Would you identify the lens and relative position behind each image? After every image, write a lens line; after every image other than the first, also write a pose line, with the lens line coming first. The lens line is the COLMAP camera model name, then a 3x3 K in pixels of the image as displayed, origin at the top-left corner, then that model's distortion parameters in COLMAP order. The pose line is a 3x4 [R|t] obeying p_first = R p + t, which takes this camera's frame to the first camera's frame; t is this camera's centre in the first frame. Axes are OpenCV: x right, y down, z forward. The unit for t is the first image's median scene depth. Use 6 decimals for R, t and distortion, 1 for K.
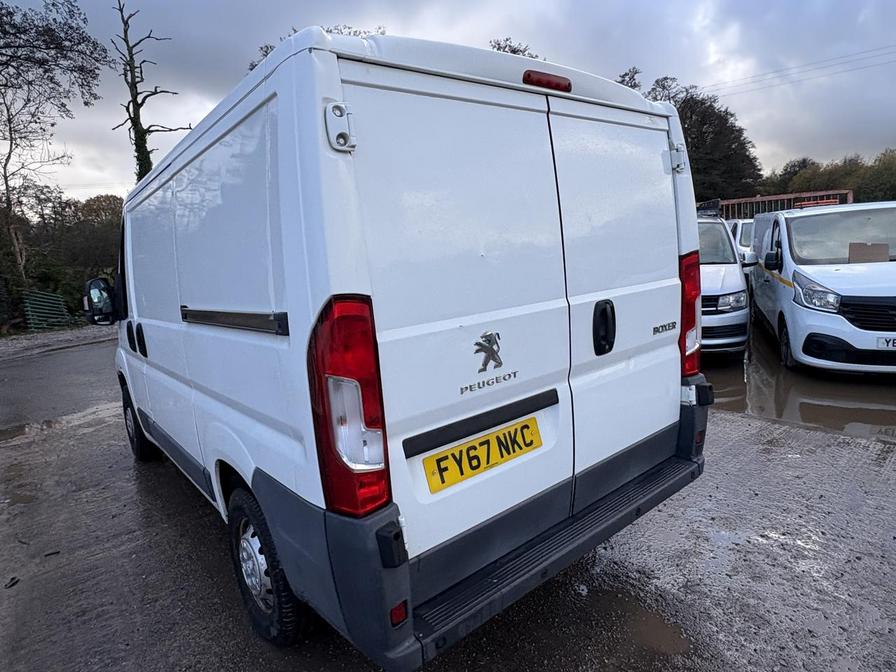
lens RADIAL K [[531.4, 0, 449.0], [0, 531.4, 330.9], [0, 0, 1]] dist [-0.004315, 0.002707]
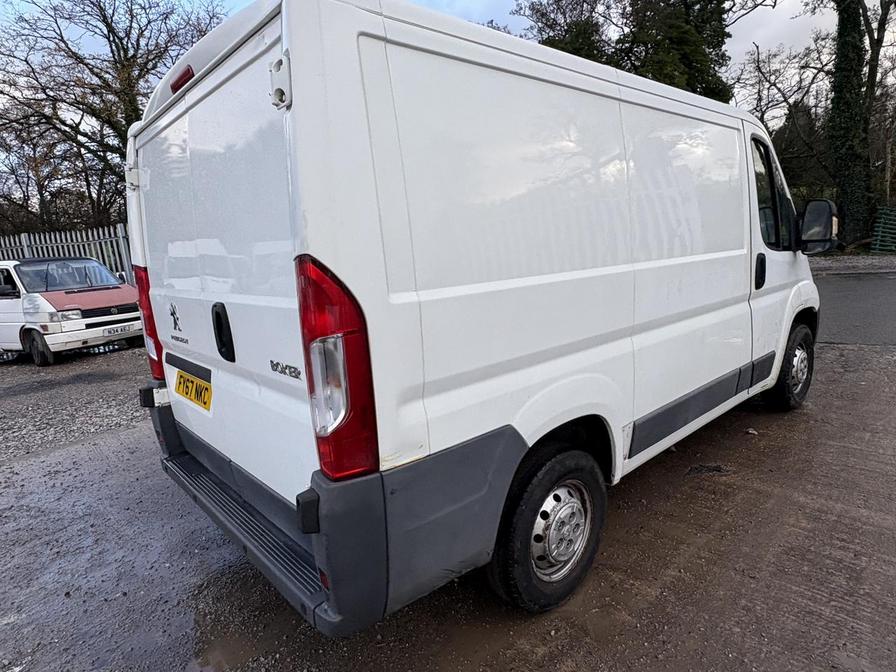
lens RADIAL K [[531.4, 0, 443.8], [0, 531.4, 332.7], [0, 0, 1]] dist [-0.004315, 0.002707]
pose [[0.038190, 0.246987, -0.968266, 1.407747], [-0.077122, 0.966811, 0.243574, -0.305024], [0.996290, 0.065373, 0.055970, 1.566169]]
